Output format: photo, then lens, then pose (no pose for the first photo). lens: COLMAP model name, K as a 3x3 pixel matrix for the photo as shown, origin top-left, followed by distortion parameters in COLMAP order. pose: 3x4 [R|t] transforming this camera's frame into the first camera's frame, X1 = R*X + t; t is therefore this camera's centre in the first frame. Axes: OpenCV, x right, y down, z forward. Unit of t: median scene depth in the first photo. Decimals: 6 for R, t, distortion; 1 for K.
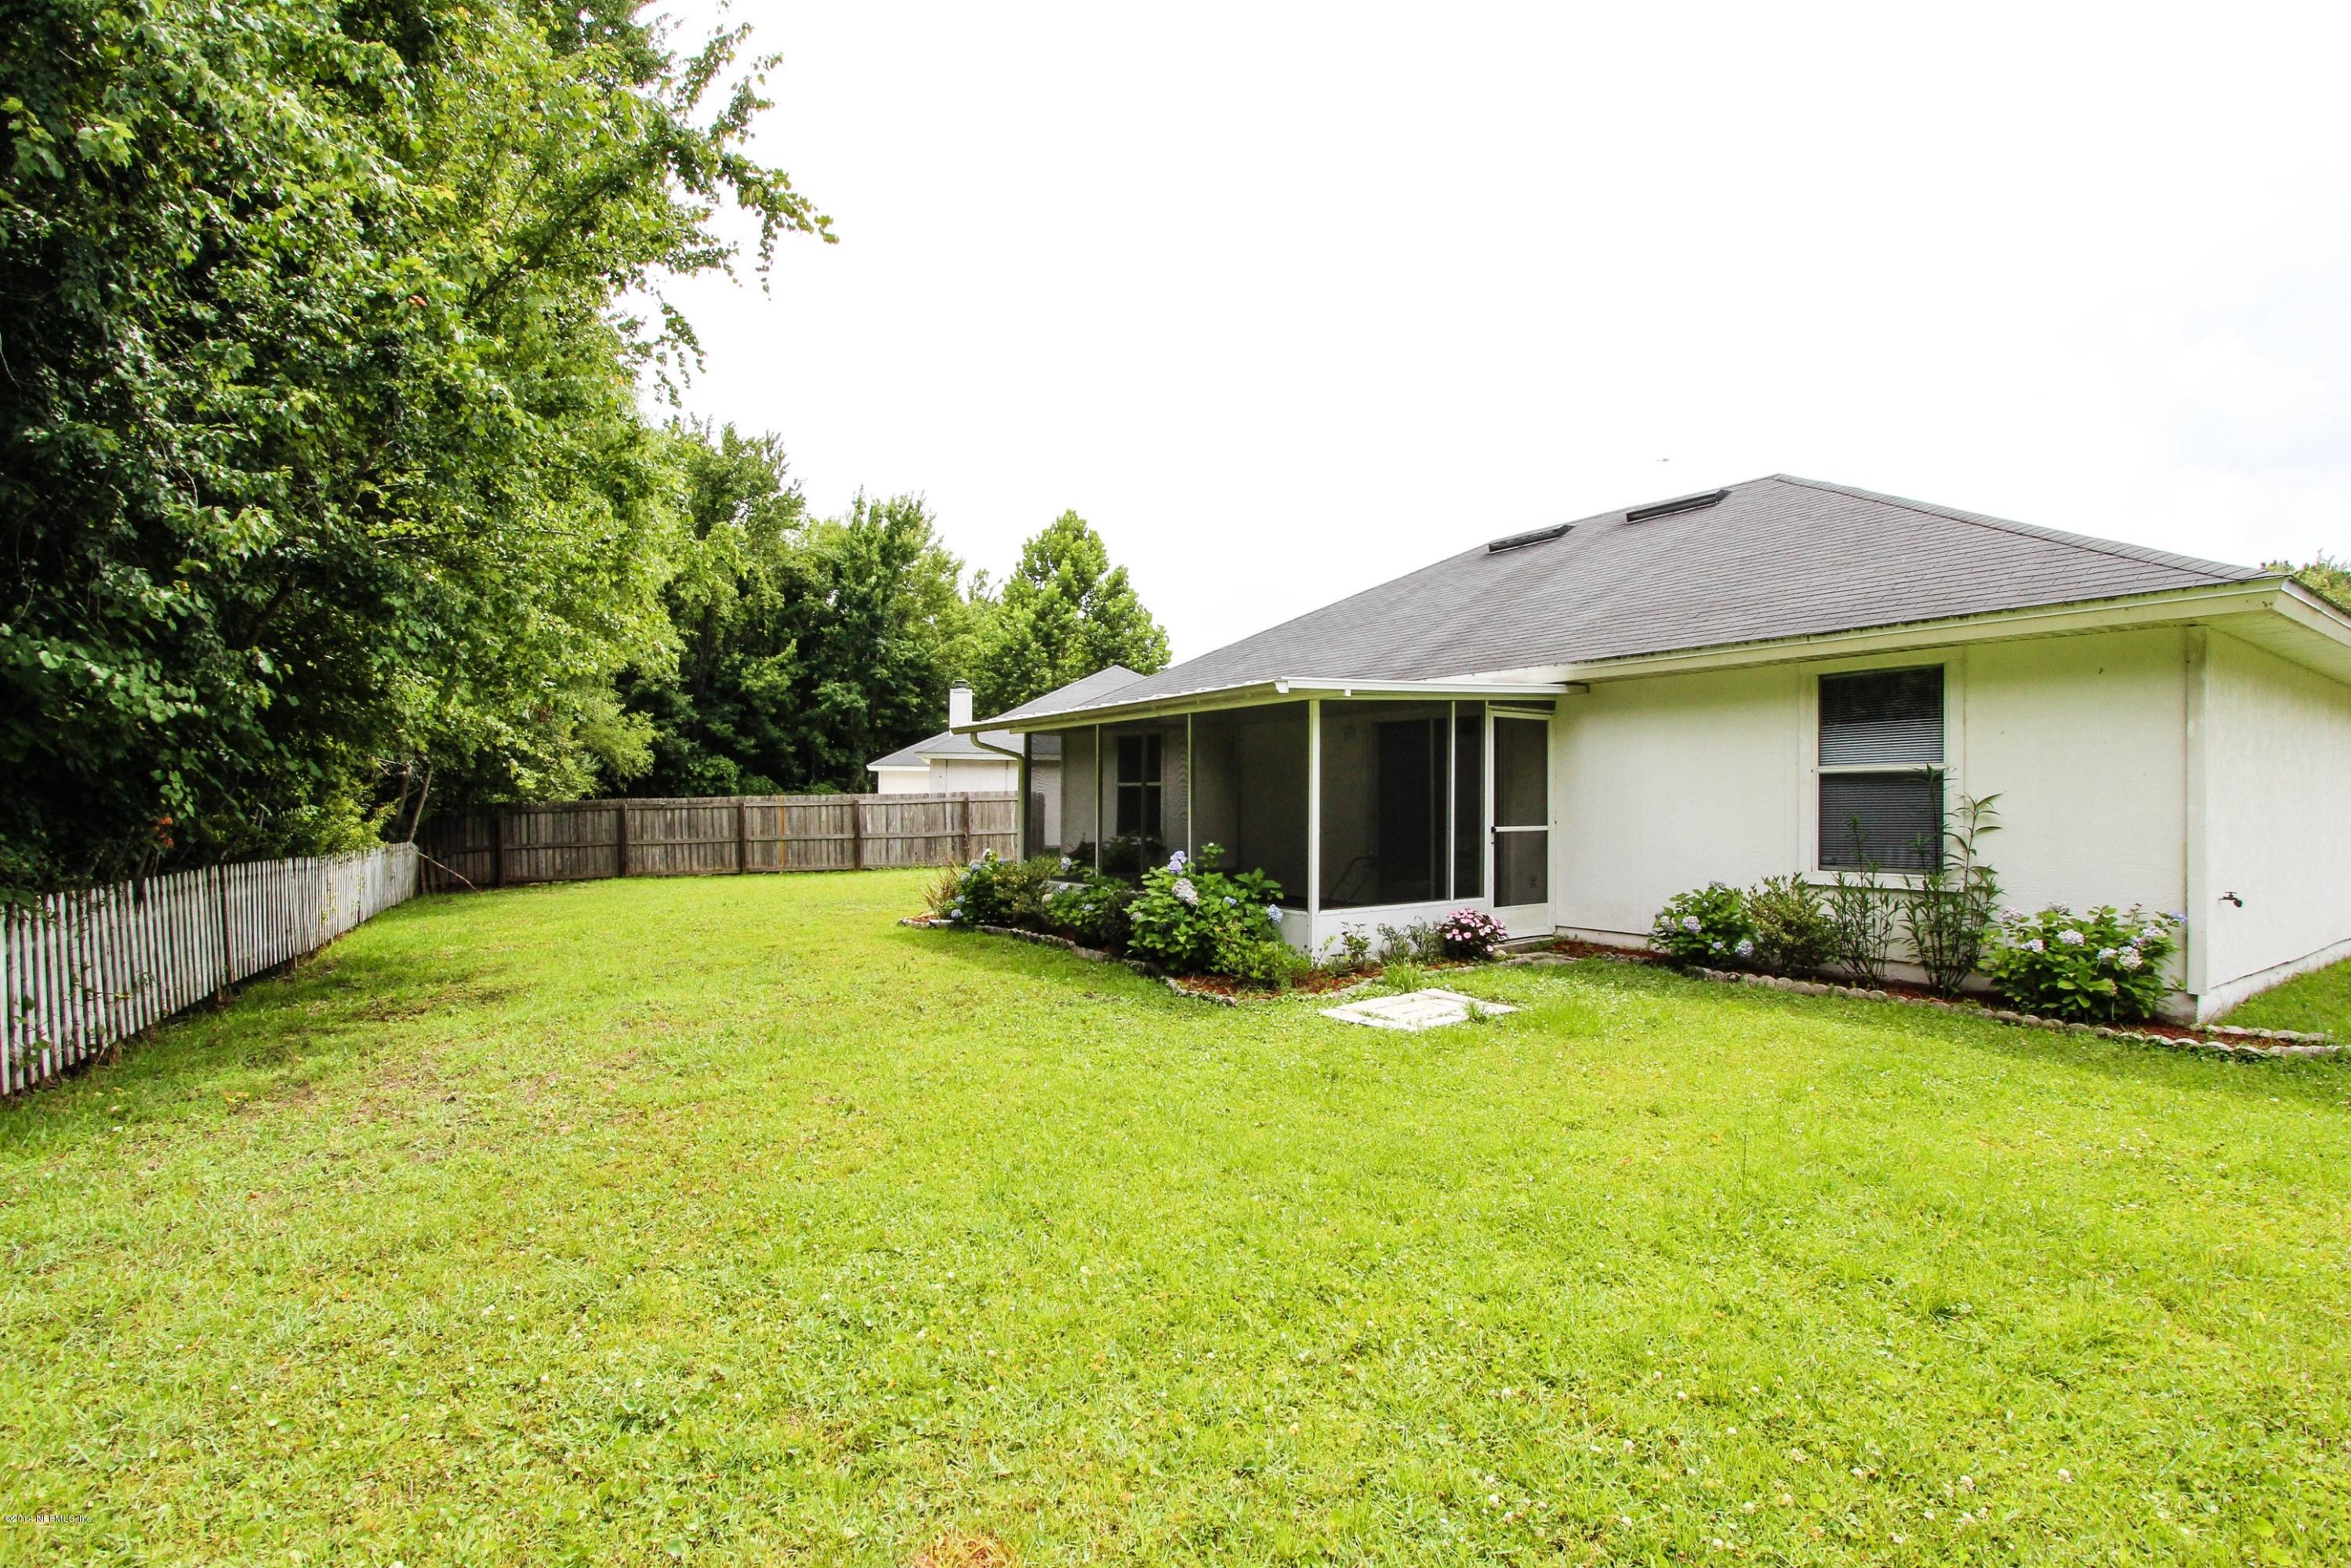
lens RADIAL K [[1092.8, 0, 1172.1], [0, 1092.8, 788.3], [0, 0, 1]] dist [-0.009648, -0.002271]
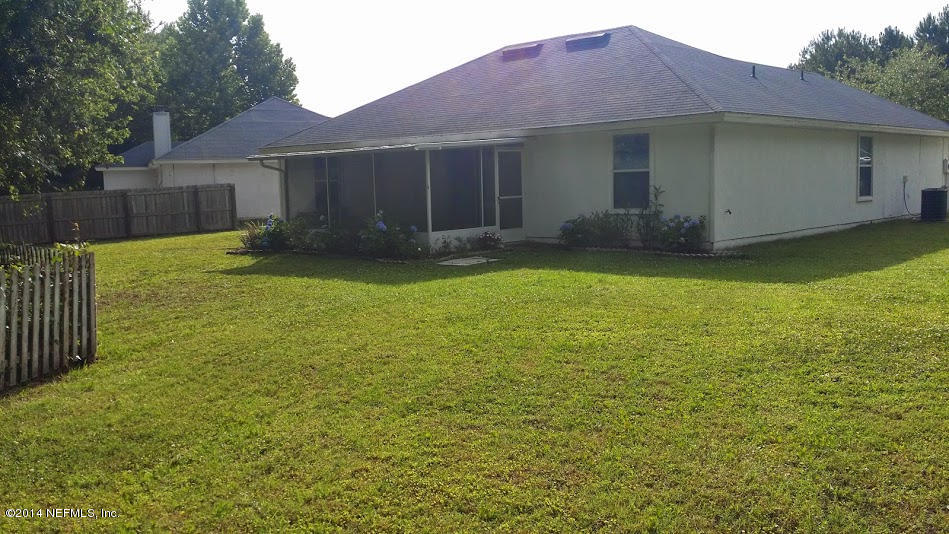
lens RADIAL K [[872.7, 0, 473.8], [0, 872.7, 268.3], [0, 0, 1]] dist [0.033080, 0.000000]
pose [[0.975733, -0.052927, 0.212472, -0.075915], [0.028698, 0.992888, 0.115540, -0.013585], [-0.217076, -0.106639, 0.970312, -0.370350]]
